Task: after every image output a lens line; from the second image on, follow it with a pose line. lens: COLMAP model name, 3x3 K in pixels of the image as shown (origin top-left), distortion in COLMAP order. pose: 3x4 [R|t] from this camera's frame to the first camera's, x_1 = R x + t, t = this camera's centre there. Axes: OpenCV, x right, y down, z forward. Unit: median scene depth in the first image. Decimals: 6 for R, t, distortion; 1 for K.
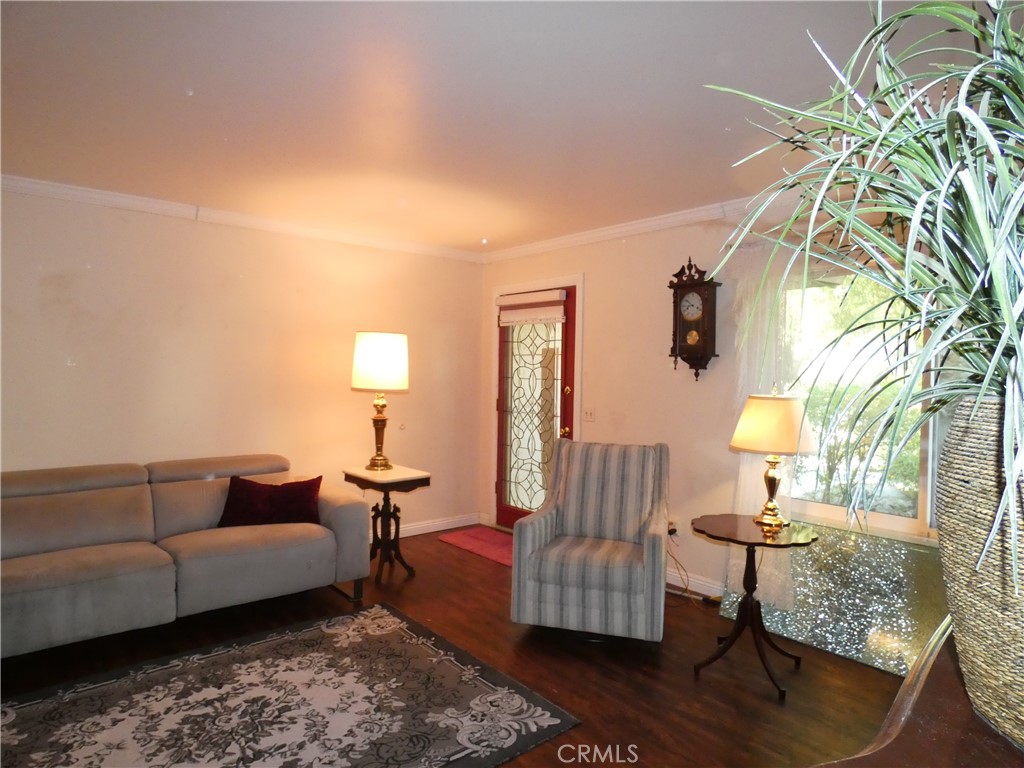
lens RADIAL K [[612.5, 0, 517.9], [0, 612.5, 387.6], [0, 0, 1]] dist [-0.008344, 0.002393]
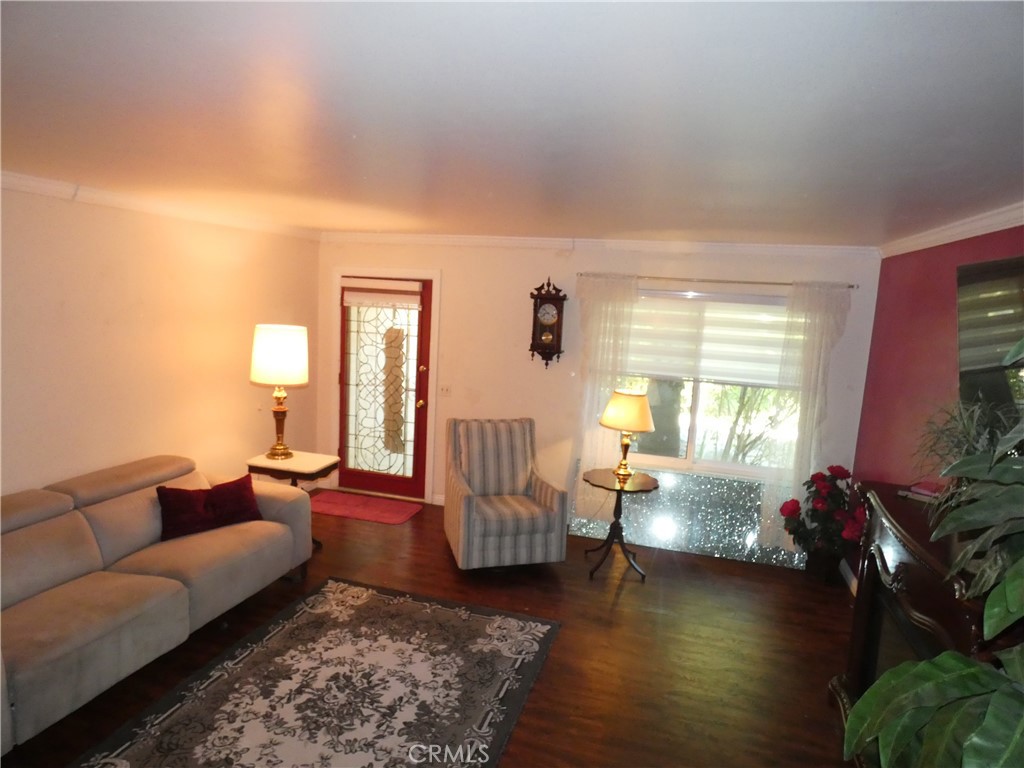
lens RADIAL K [[612.5, 0, 515.1], [0, 612.5, 390.7], [0, 0, 1]] dist [-0.008344, 0.002393]
pose [[0.836722, -0.054548, 0.544904, -0.609246], [-0.026125, 0.989918, 0.139213, -0.181945], [-0.547004, -0.130718, 0.826861, -0.096290]]
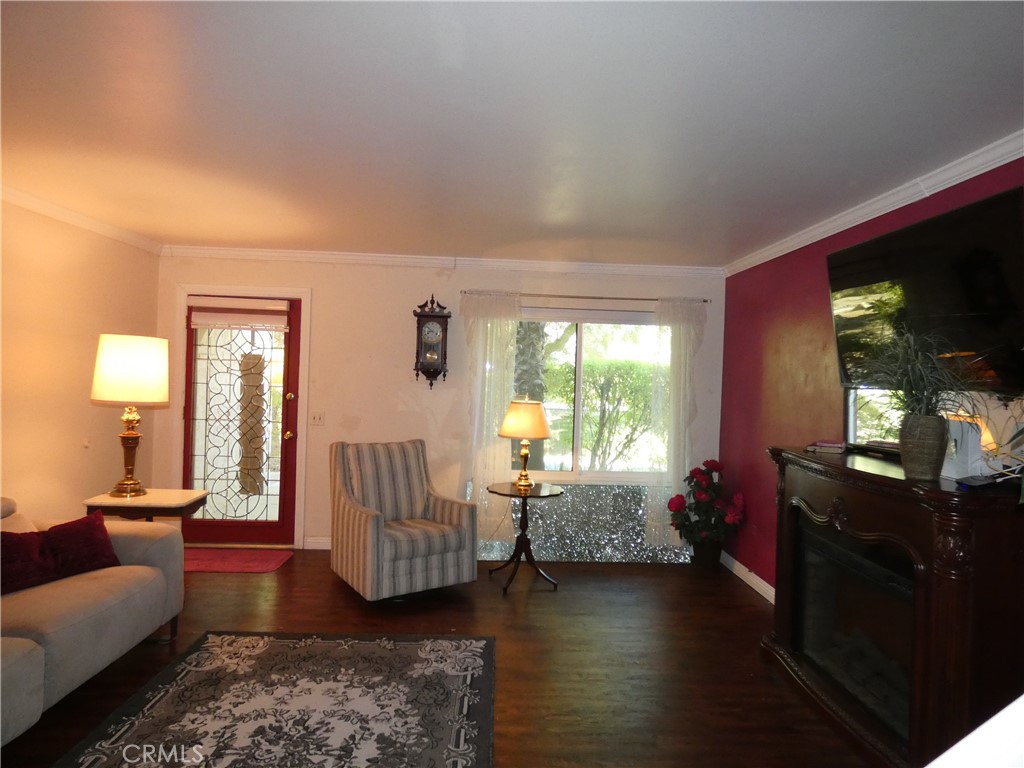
lens RADIAL K [[612.5, 0, 519.7], [0, 612.5, 387.2], [0, 0, 1]] dist [-0.008344, 0.002393]
pose [[0.614957, -0.008835, 0.788511, -0.752467], [-0.003110, 0.999902, 0.013629, -0.041294], [-0.788555, -0.010834, 0.614869, 0.064588]]
